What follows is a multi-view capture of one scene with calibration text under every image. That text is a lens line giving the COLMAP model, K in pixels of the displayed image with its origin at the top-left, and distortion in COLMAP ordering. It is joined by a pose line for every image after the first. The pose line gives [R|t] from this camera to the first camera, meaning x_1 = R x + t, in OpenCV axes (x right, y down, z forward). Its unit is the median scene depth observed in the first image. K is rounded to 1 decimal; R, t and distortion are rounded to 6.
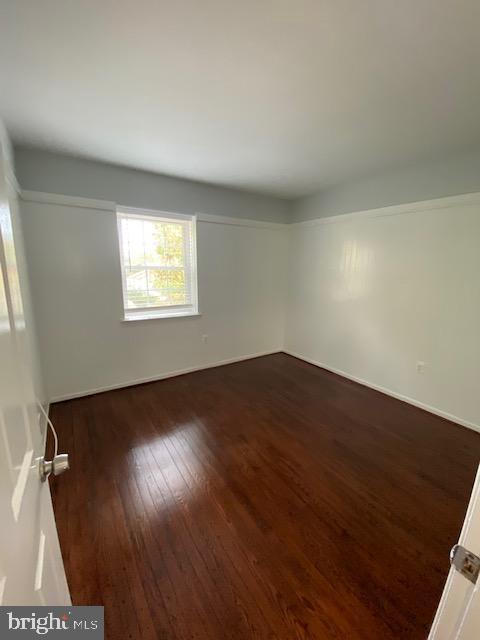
lens RADIAL K [[256.7, 0, 240.0], [0, 256.7, 320.0], [0, 0, 1]] dist [0.030481, -0.025607]
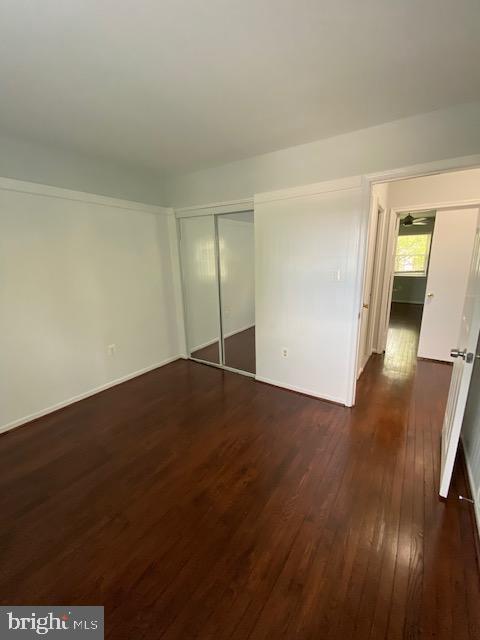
lens RADIAL K [[256.7, 0, 240.0], [0, 256.7, 320.0], [0, 0, 1]] dist [0.030481, -0.025607]
pose [[-0.375726, -0.222323, 0.899668, -0.624191], [0.208480, 0.925636, 0.315807, -0.224090], [-0.902976, 0.306220, -0.301435, 1.061341]]
